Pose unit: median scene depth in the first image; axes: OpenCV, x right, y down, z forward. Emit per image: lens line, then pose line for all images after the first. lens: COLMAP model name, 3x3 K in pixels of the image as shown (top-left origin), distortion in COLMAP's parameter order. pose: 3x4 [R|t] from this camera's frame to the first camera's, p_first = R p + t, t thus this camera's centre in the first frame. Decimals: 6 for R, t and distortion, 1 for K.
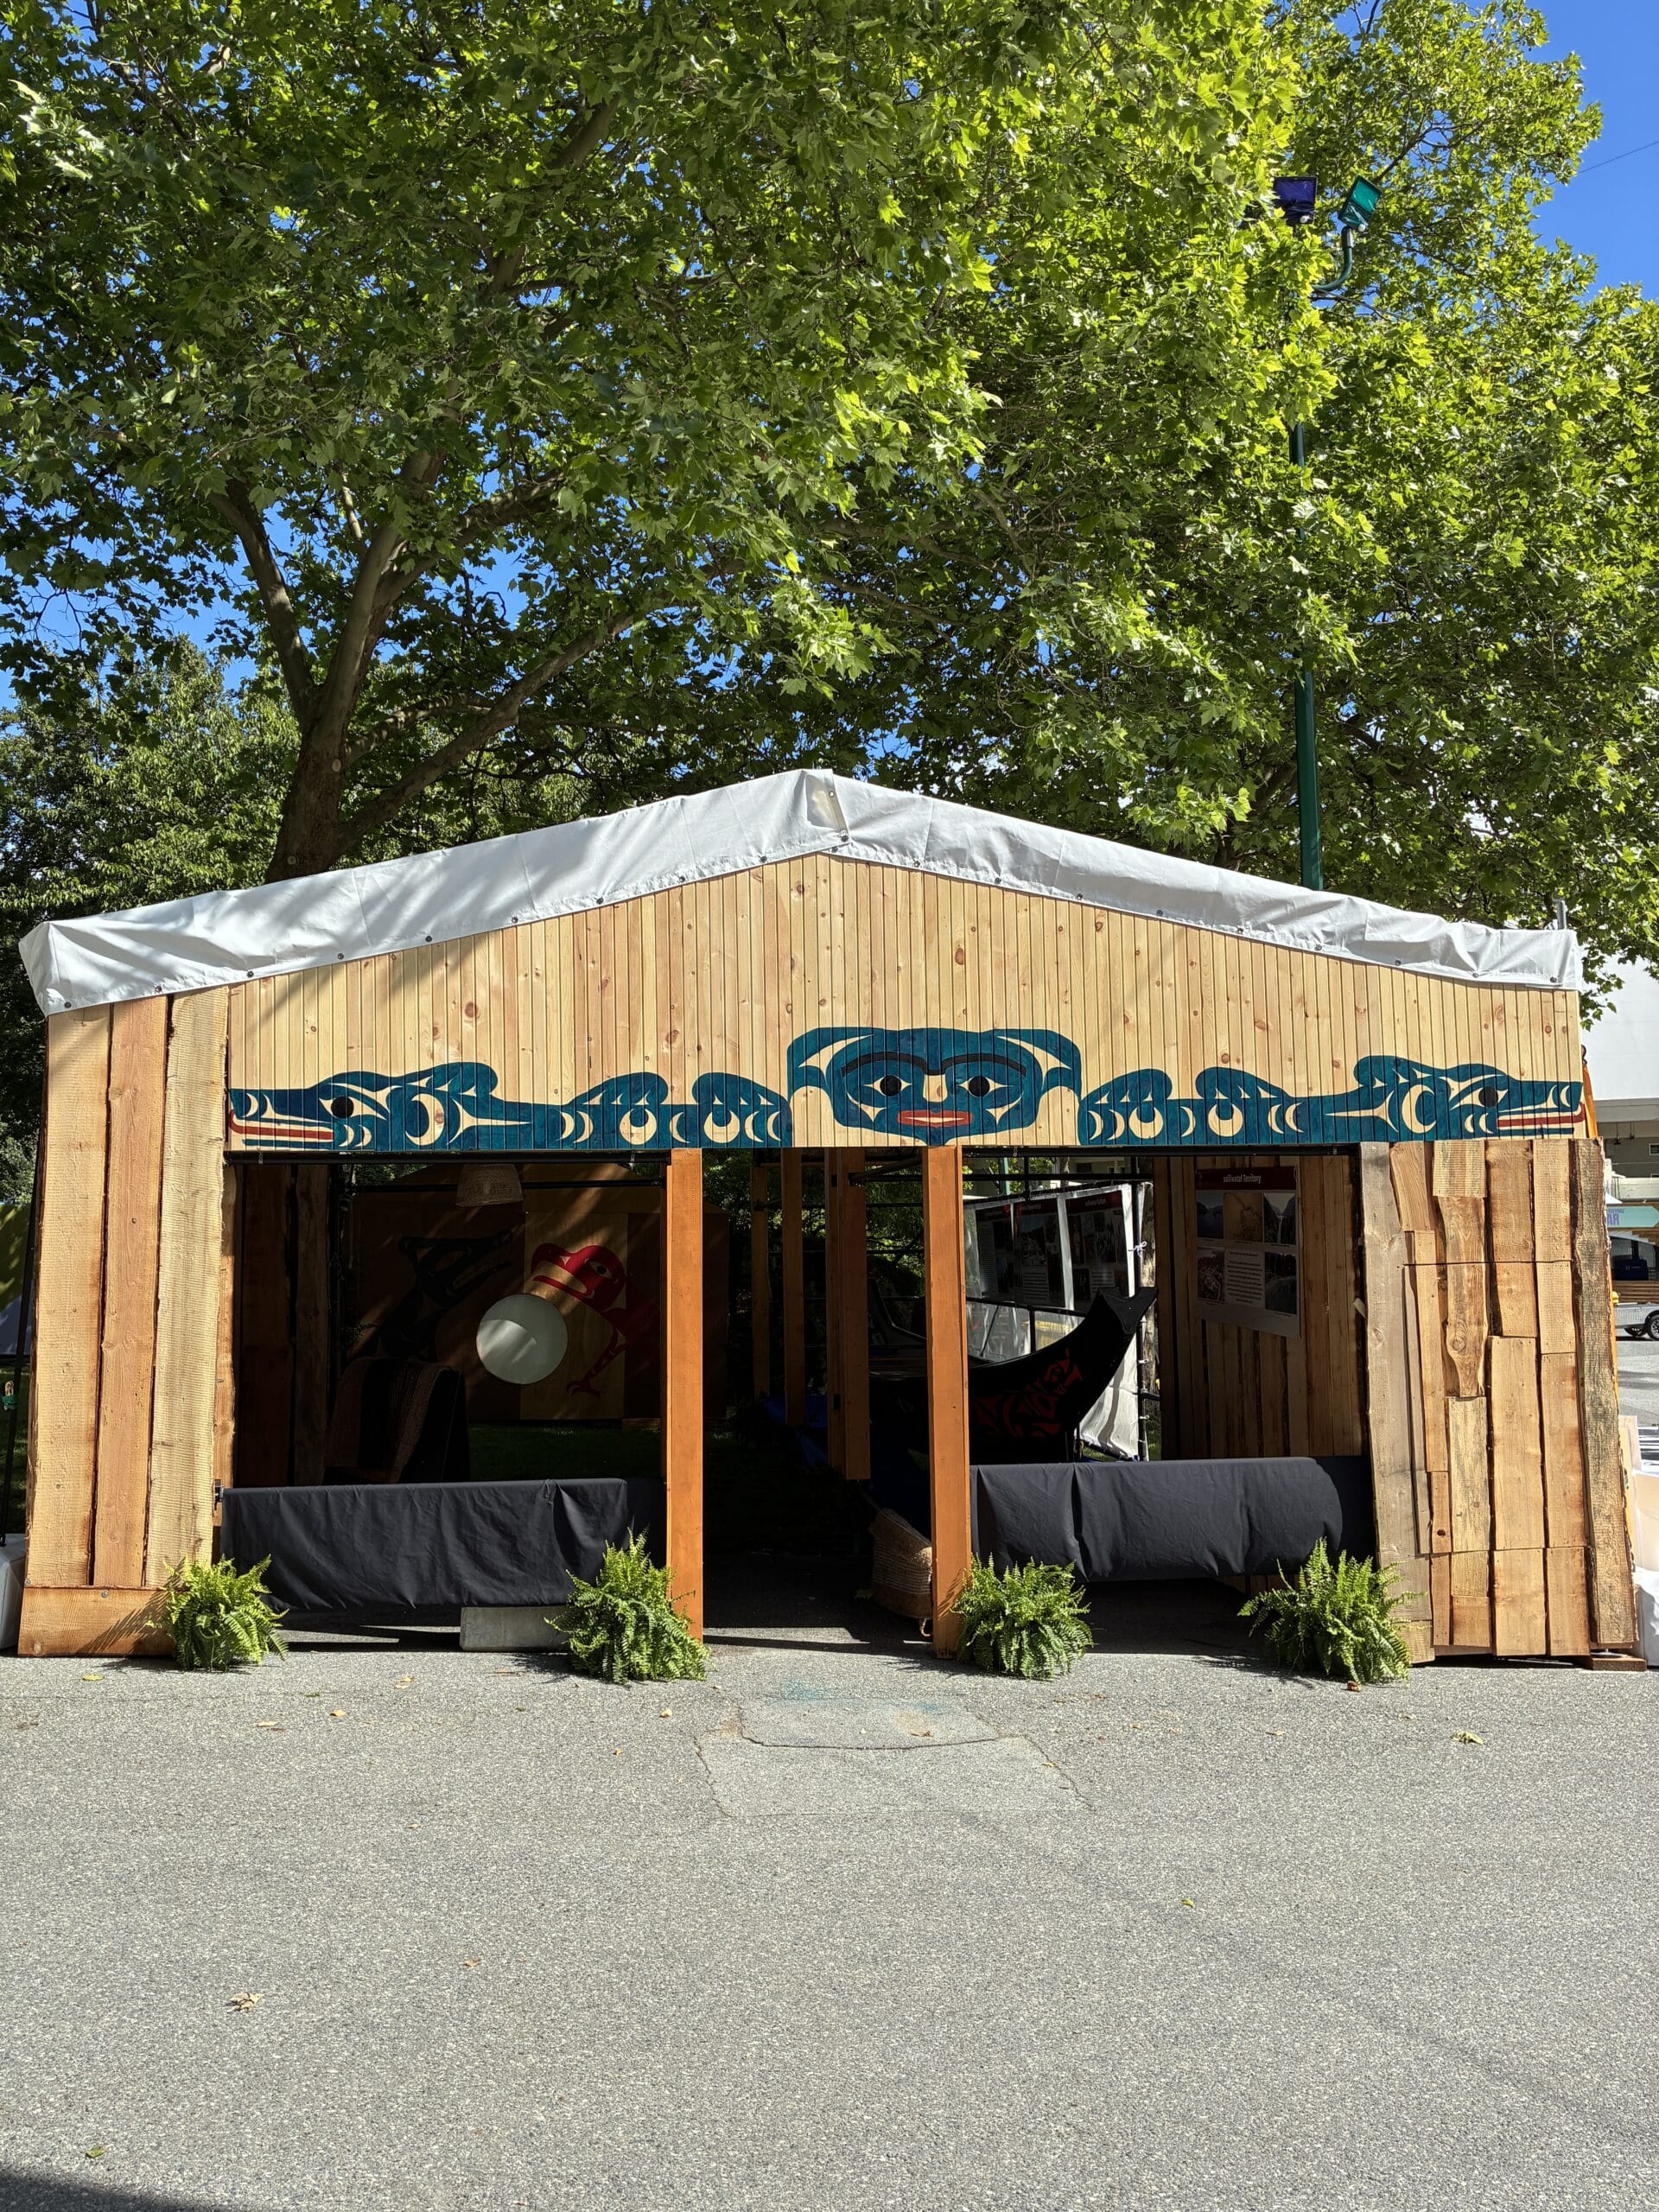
lens RADIAL K [[1693.8, 0, 826.7], [0, 1693.8, 1104.5], [0, 0, 1]] dist [0.024859, -0.006695]
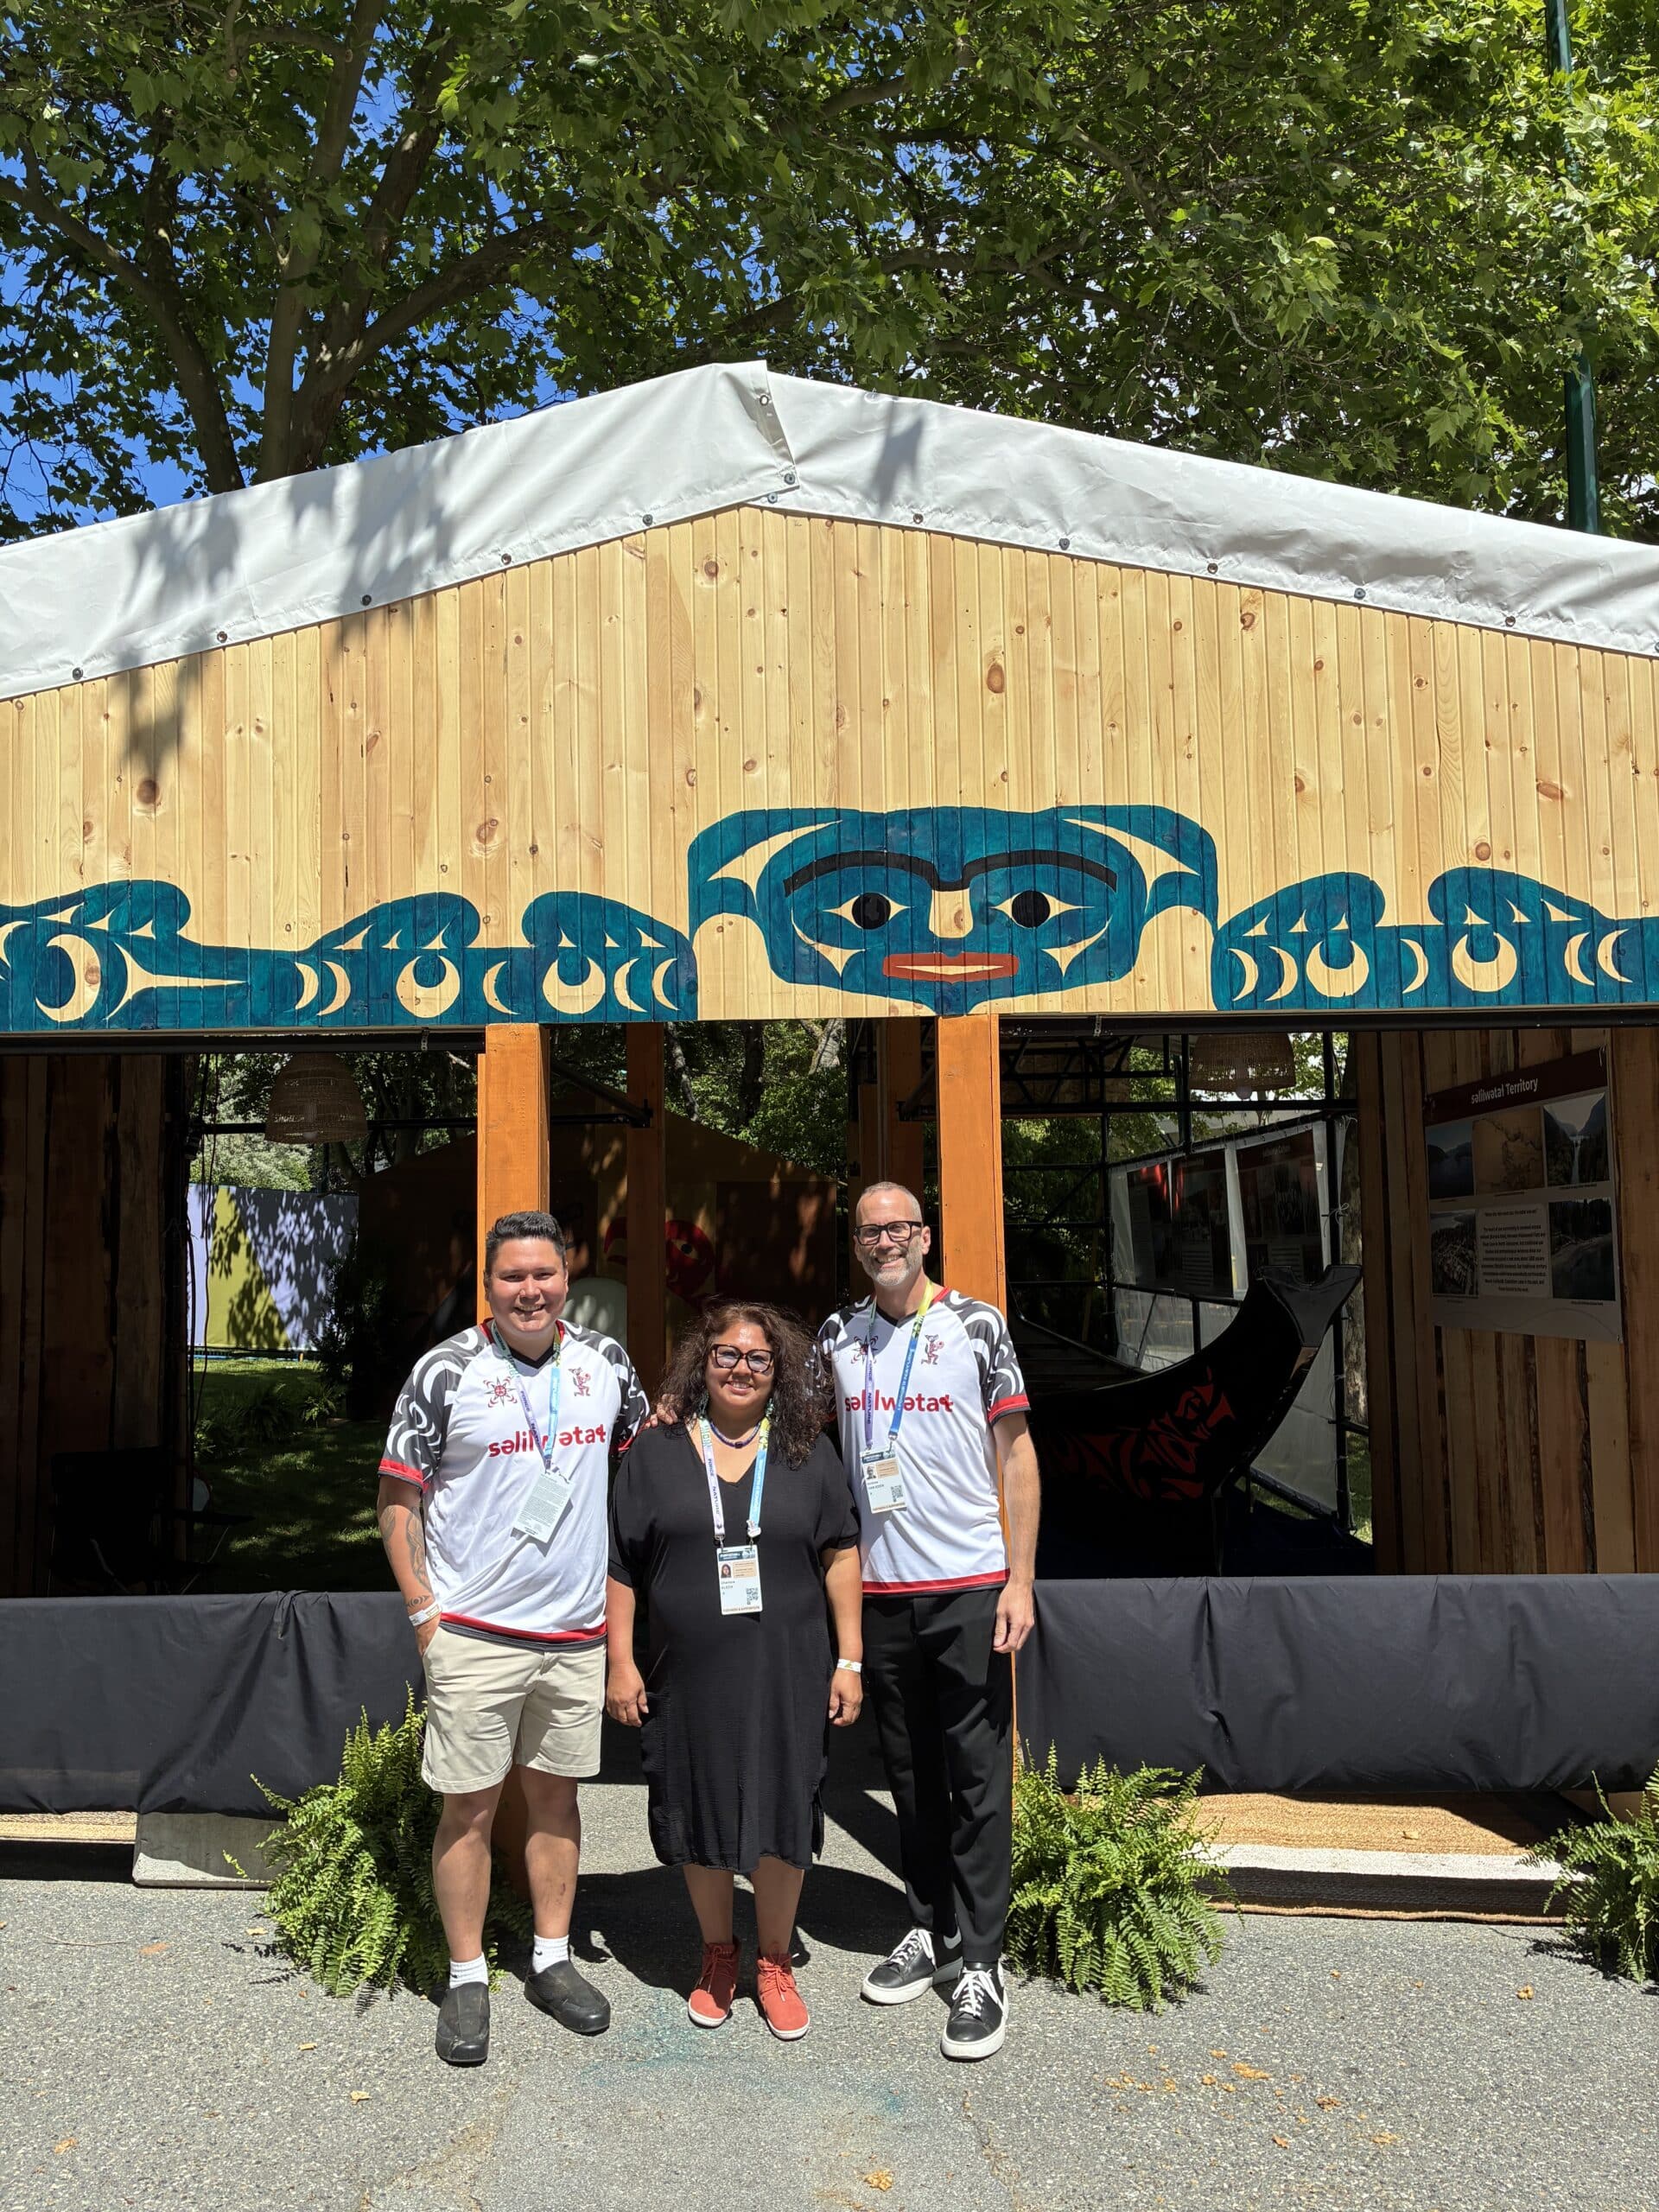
lens RADIAL K [[1693.8, 0, 815.9], [0, 1693.8, 1101.7], [0, 0, 1]] dist [0.024859, -0.006695]
pose [[0.992534, -0.010820, -0.121484, 0.087103], [0.012184, 0.999871, 0.010491, 0.046756], [0.121354, -0.011893, 0.992538, 0.430955]]
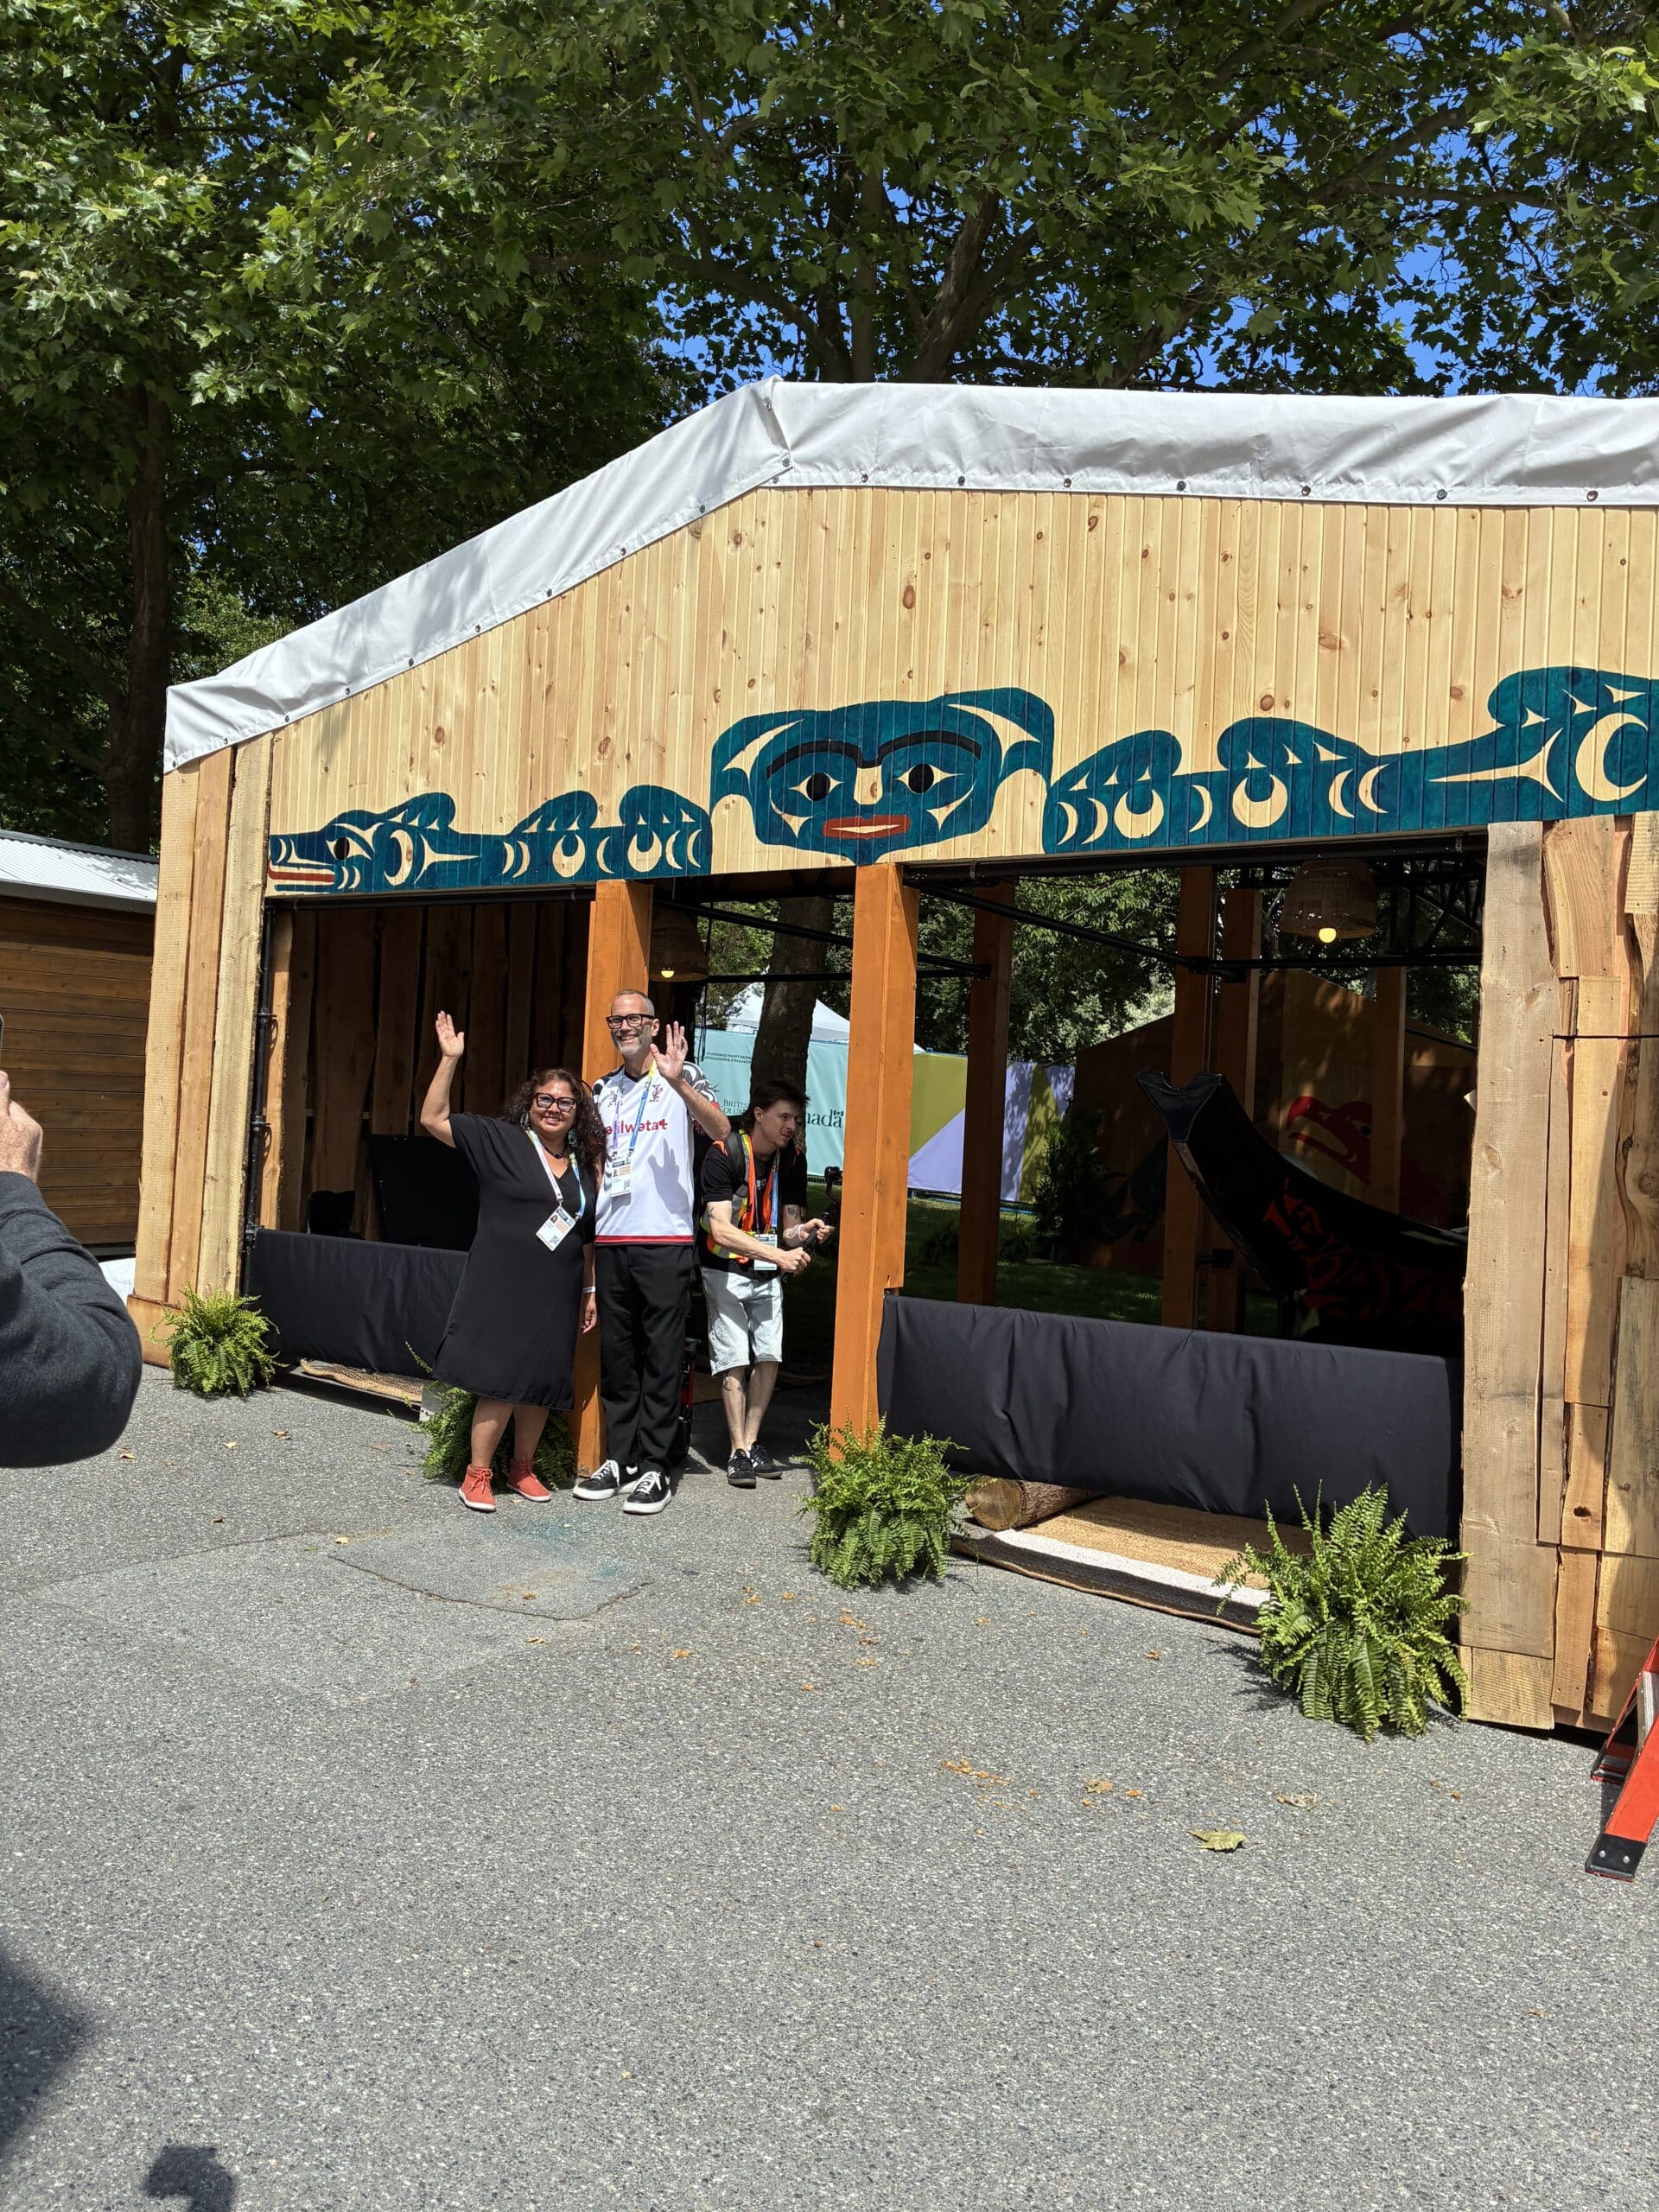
lens RADIAL K [[1693.8, 0, 836.9], [0, 1693.8, 1099.3], [0, 0, 1]] dist [0.024859, -0.006695]
pose [[0.763814, 0.037823, -0.644327, 0.532256], [-0.000527, 0.998318, 0.057978, 0.083932], [0.645436, -0.043945, 0.762549, 0.421590]]
